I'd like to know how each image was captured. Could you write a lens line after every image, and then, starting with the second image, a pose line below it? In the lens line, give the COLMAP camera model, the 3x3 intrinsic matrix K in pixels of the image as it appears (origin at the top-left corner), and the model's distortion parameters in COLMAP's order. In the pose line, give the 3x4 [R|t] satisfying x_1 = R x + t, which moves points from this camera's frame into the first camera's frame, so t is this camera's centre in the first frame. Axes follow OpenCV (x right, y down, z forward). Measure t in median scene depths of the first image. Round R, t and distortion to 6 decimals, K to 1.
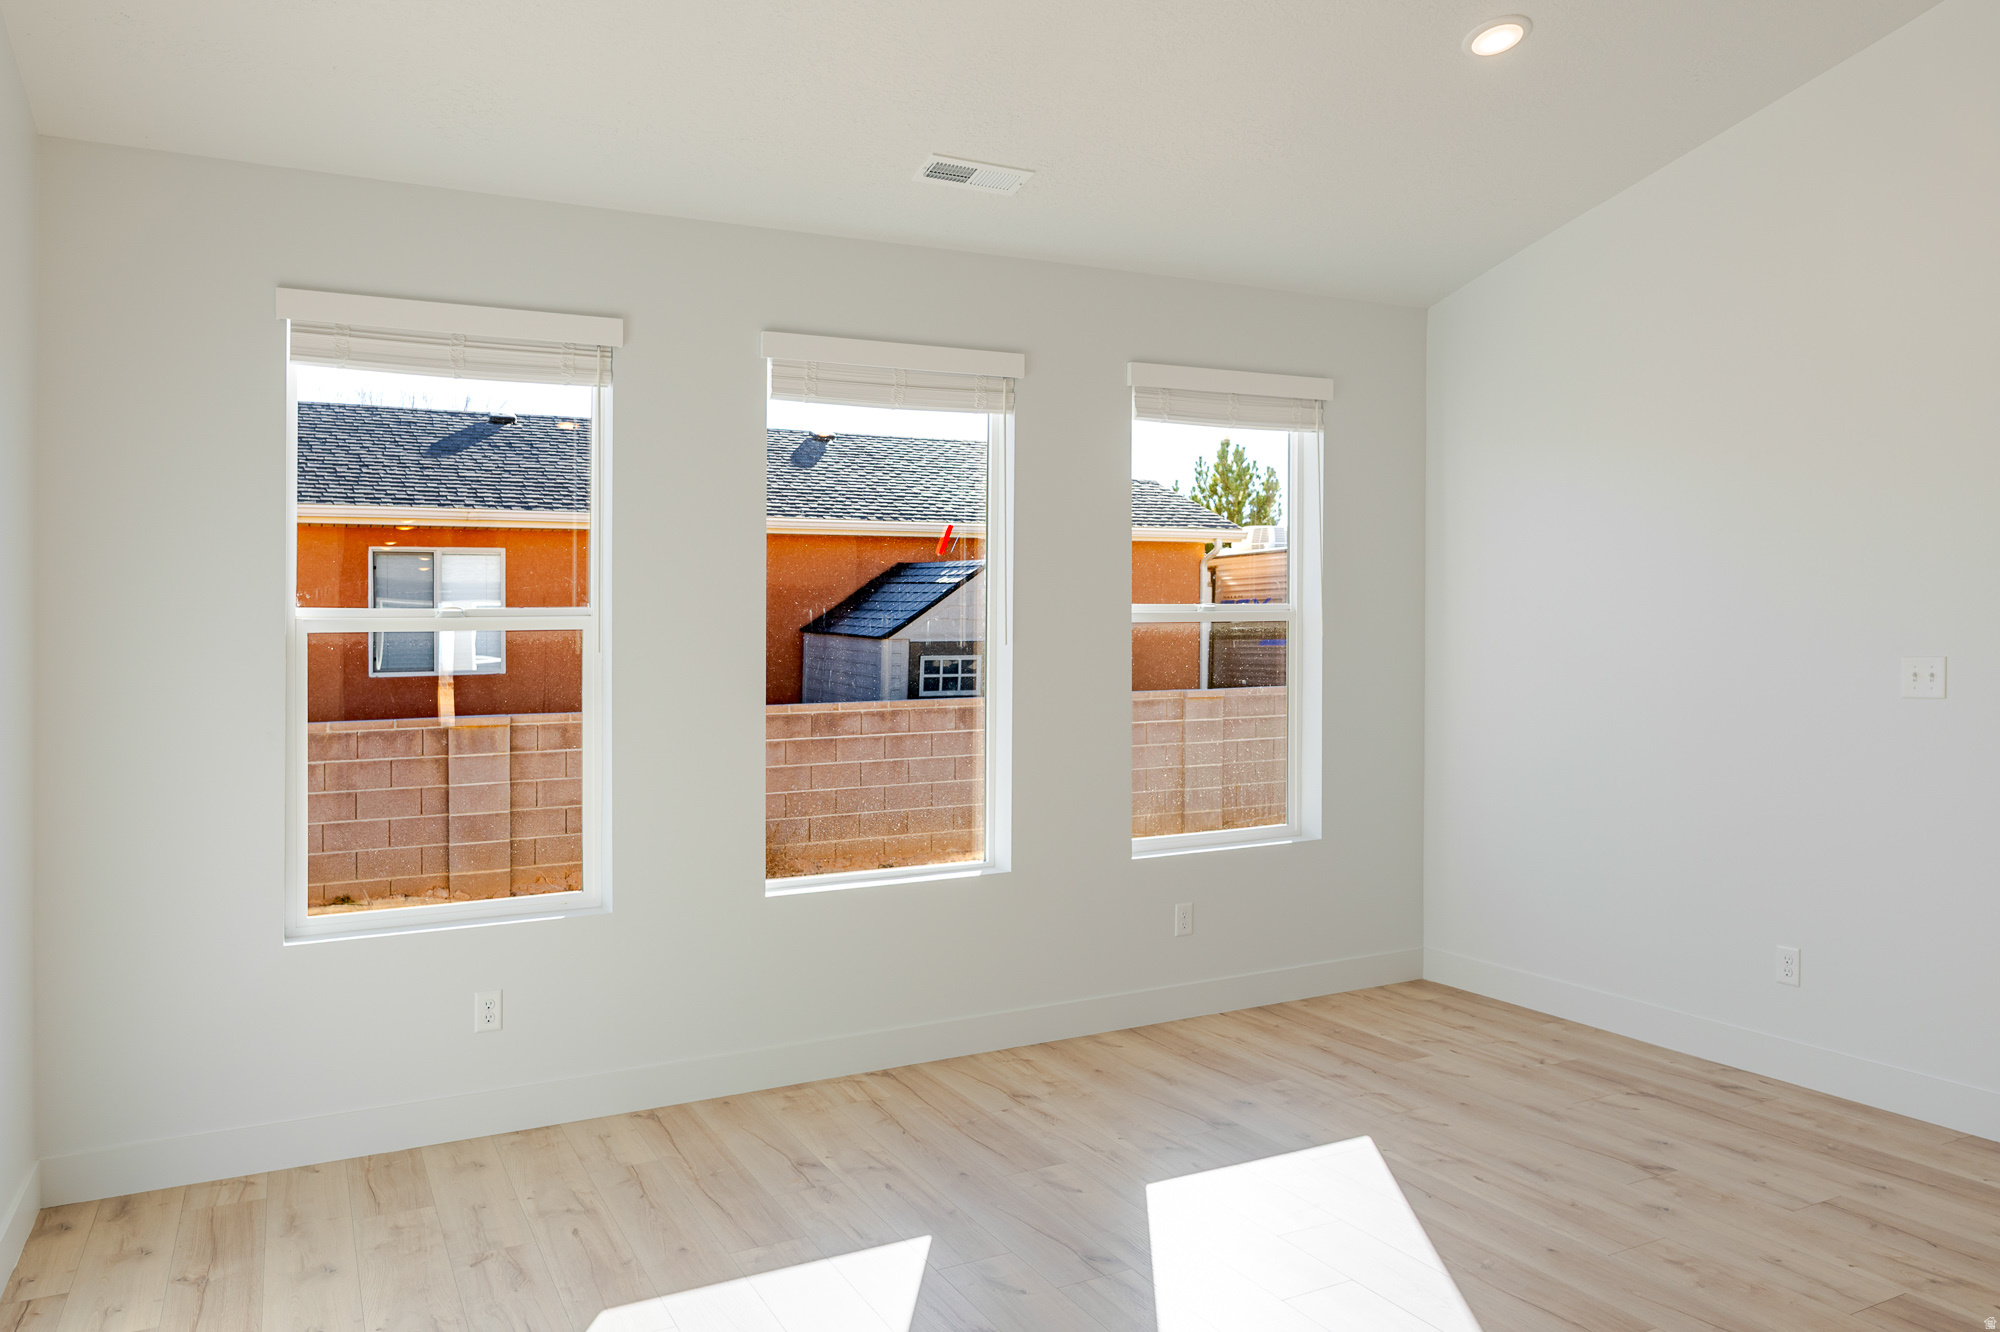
lens RADIAL K [[1394.5, 0, 1003.3], [0, 1394.5, 659.4], [0, 0, 1]] dist [-0.004479, 0.002850]
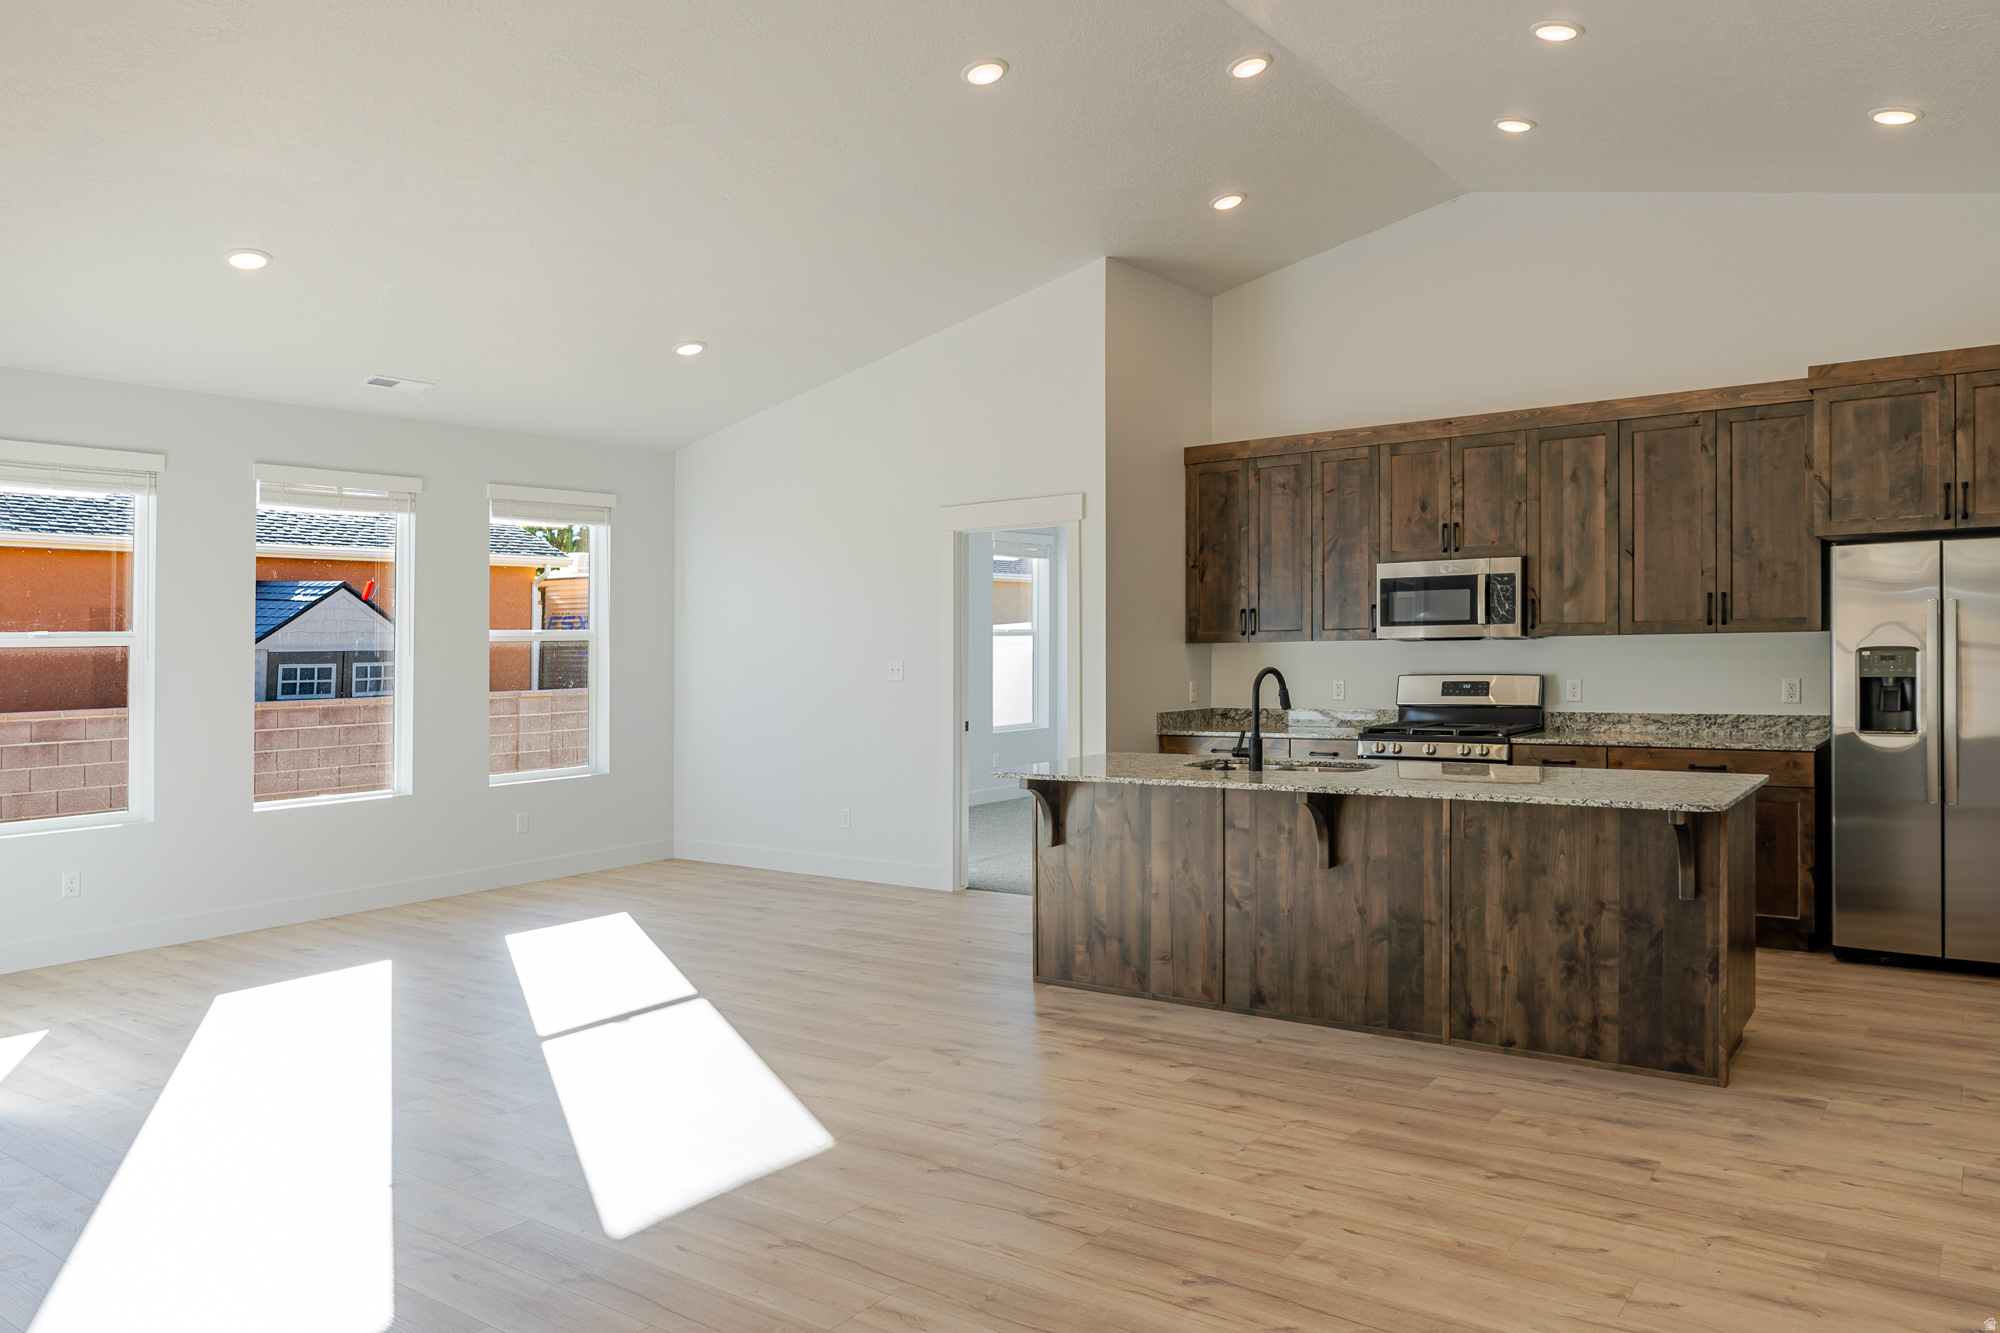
lens RADIAL K [[1412.0, 0, 990.9], [0, 1412.0, 638.2], [0, 0, 1]] dist [-0.004443, -0.003776]
pose [[0.898002, 0.004142, 0.439972, -0.101456], [0.005305, 0.999781, -0.020241, 0.005638], [-0.439960, 0.020510, 0.897783, -0.699805]]
